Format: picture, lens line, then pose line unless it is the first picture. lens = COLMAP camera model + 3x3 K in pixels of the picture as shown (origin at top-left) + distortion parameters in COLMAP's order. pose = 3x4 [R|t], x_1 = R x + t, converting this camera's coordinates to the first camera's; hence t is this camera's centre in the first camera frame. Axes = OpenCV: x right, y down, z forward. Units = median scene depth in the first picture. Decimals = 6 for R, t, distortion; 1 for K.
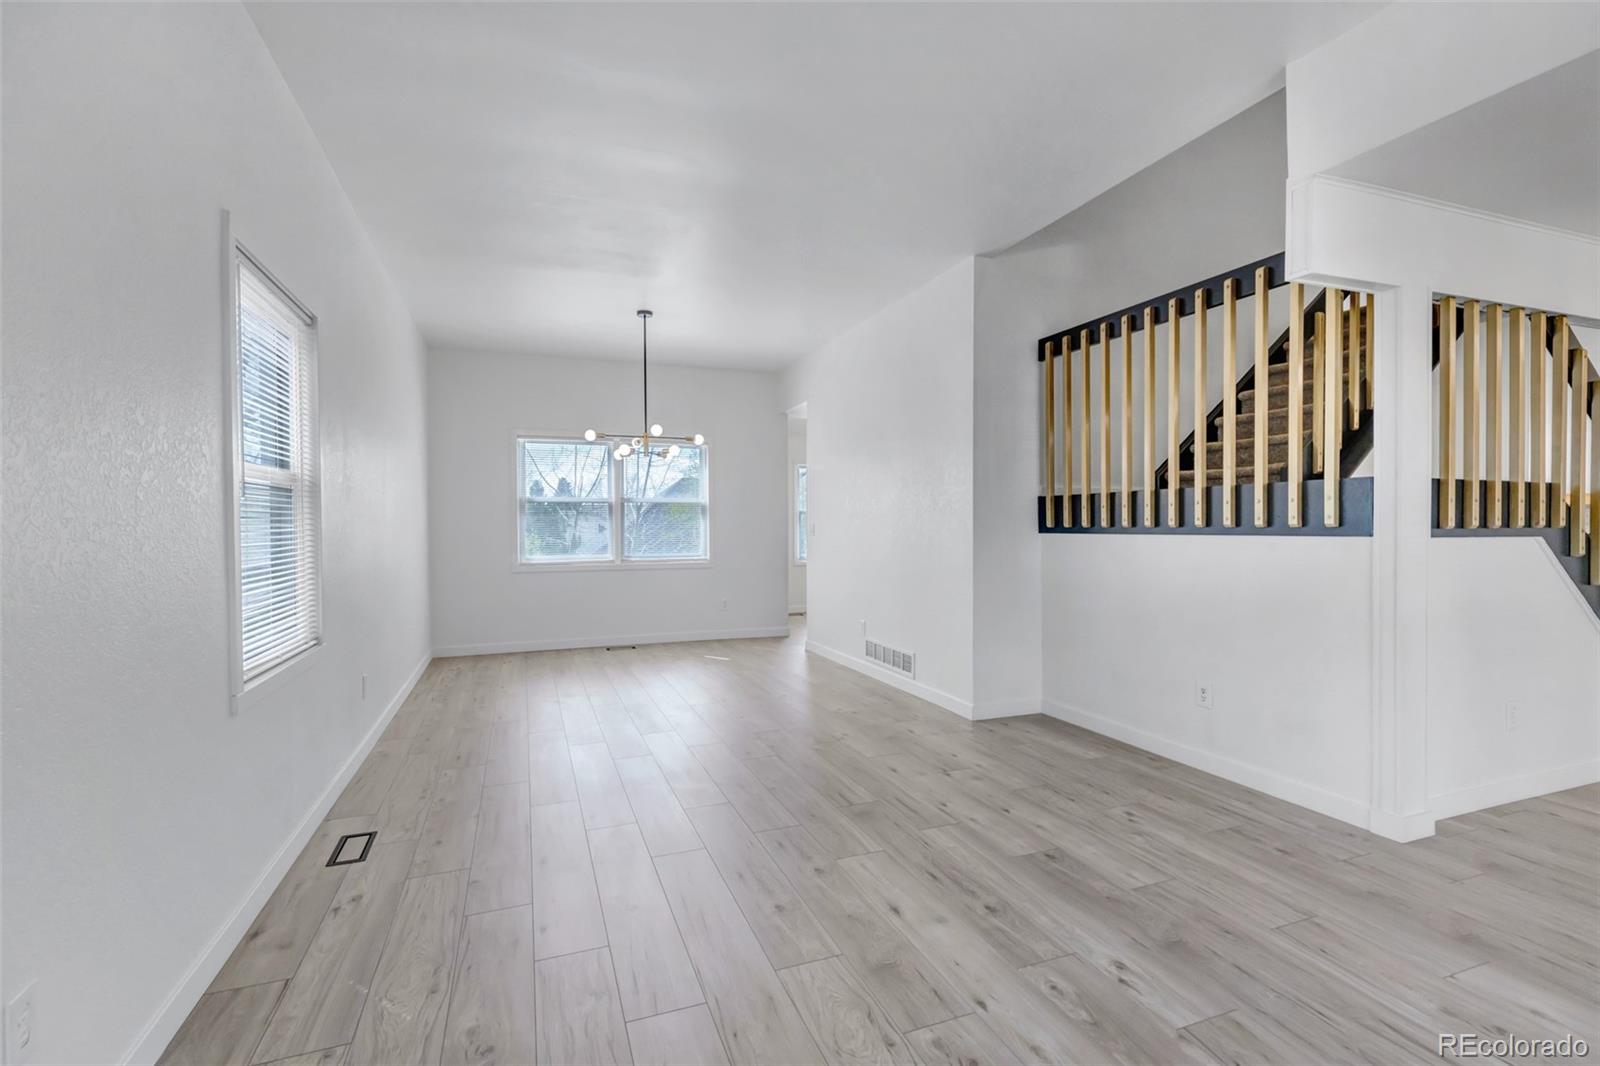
lens RADIAL K [[731.2, 0, 795.8], [0, 731.2, 528.3], [0, 0, 1]] dist [0.001405, 0.000661]
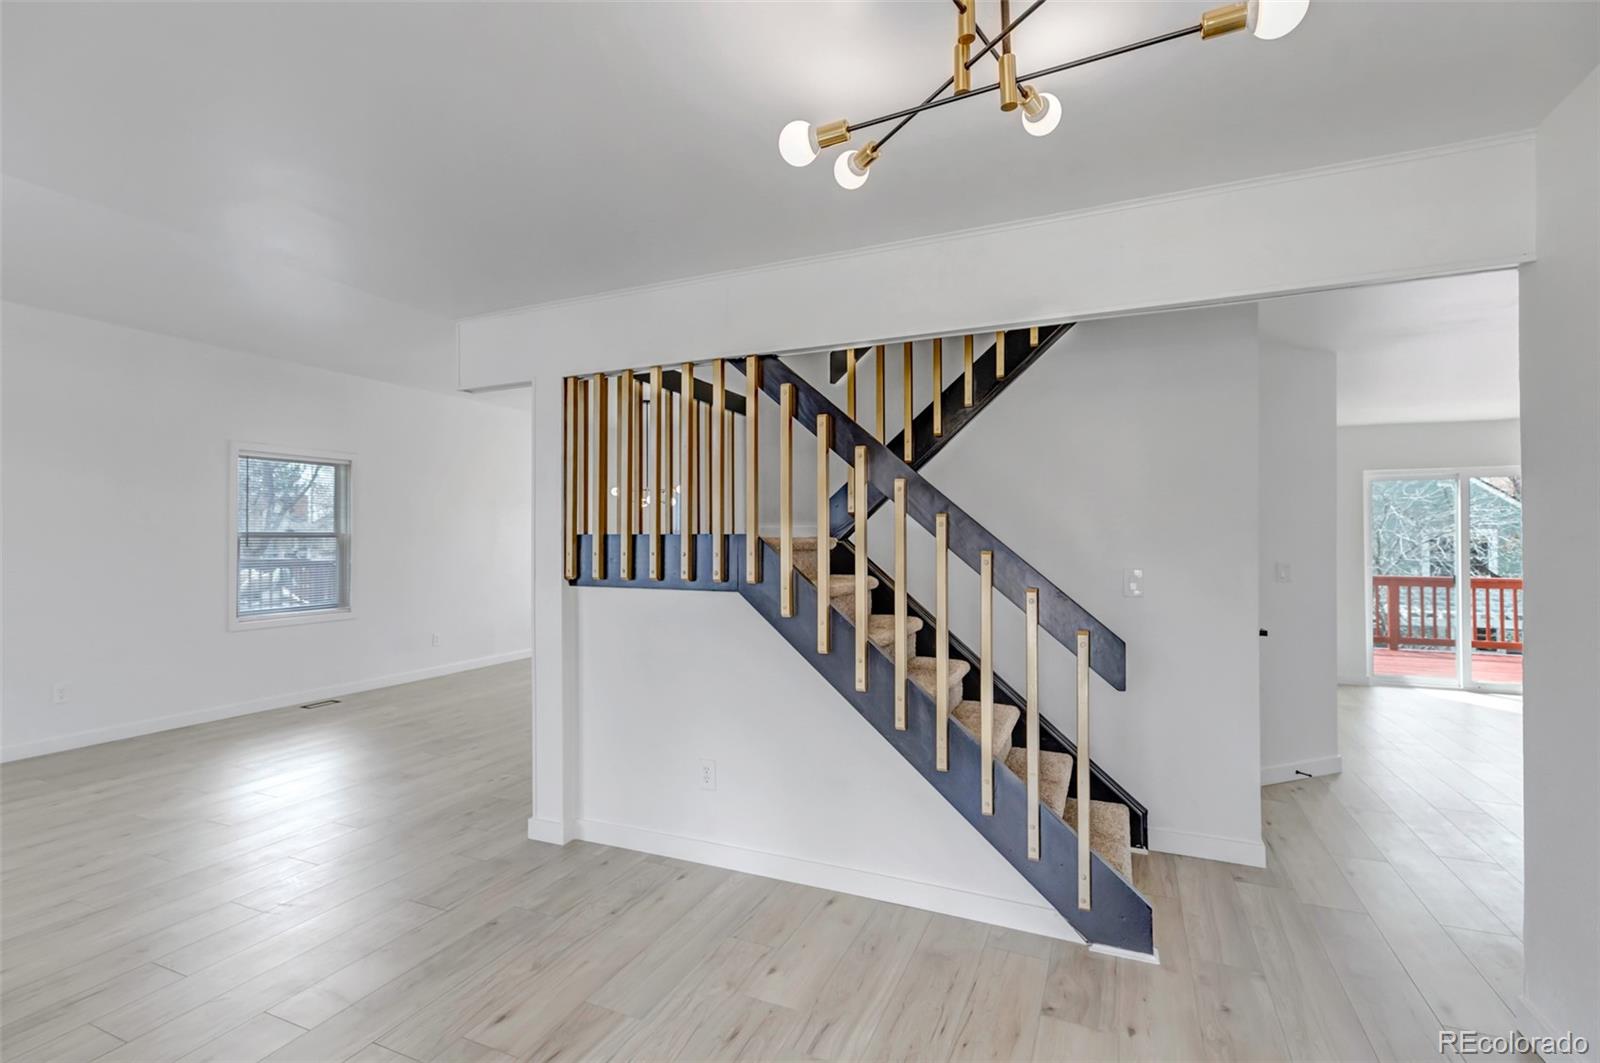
lens RADIAL K [[731.2, 0, 795.8], [0, 731.2, 526.8], [0, 0, 1]] dist [0.001405, 0.000661]
pose [[0.716835, -0.003376, -0.697234, 1.819951], [-0.008372, 0.999875, -0.013449, -0.063644], [0.697192, 0.015478, 0.716717, 0.402402]]
